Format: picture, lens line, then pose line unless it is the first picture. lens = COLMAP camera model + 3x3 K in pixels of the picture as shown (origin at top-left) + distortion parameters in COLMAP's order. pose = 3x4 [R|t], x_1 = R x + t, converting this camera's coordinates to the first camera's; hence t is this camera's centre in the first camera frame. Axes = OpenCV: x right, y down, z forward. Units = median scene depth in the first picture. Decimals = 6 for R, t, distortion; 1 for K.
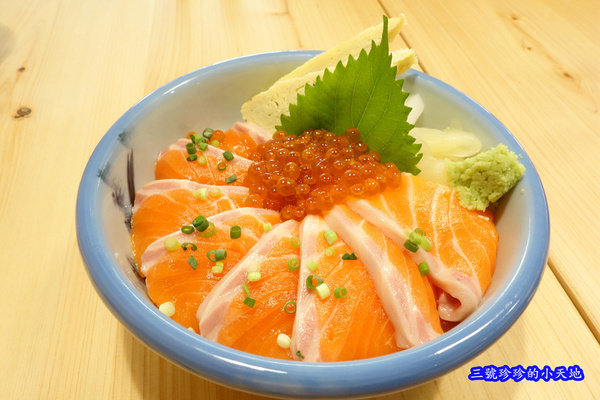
lens RADIAL K [[454.7, 0, 301.2], [0, 454.7, 203.8], [0, 0, 1]] dist [0.011792, 0.016666]
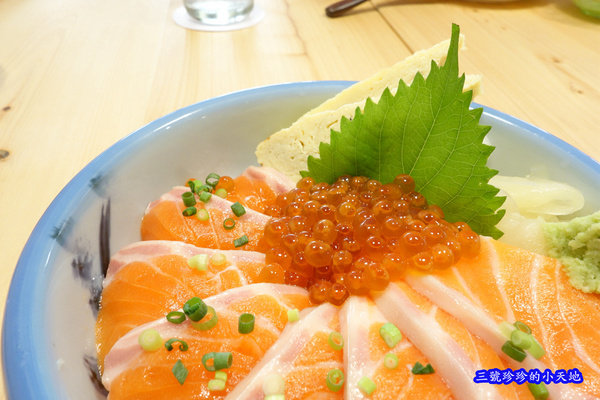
lens RADIAL K [[454.7, 0, 298.9], [0, 454.7, 198.5], [0, 0, 1]] dist [0.011792, 0.016666]
pose [[0.999754, 0.011779, -0.018815, -0.050279], [-0.014046, 0.992023, -0.125271, -0.033578], [0.017190, 0.125504, 0.991944, 0.279044]]
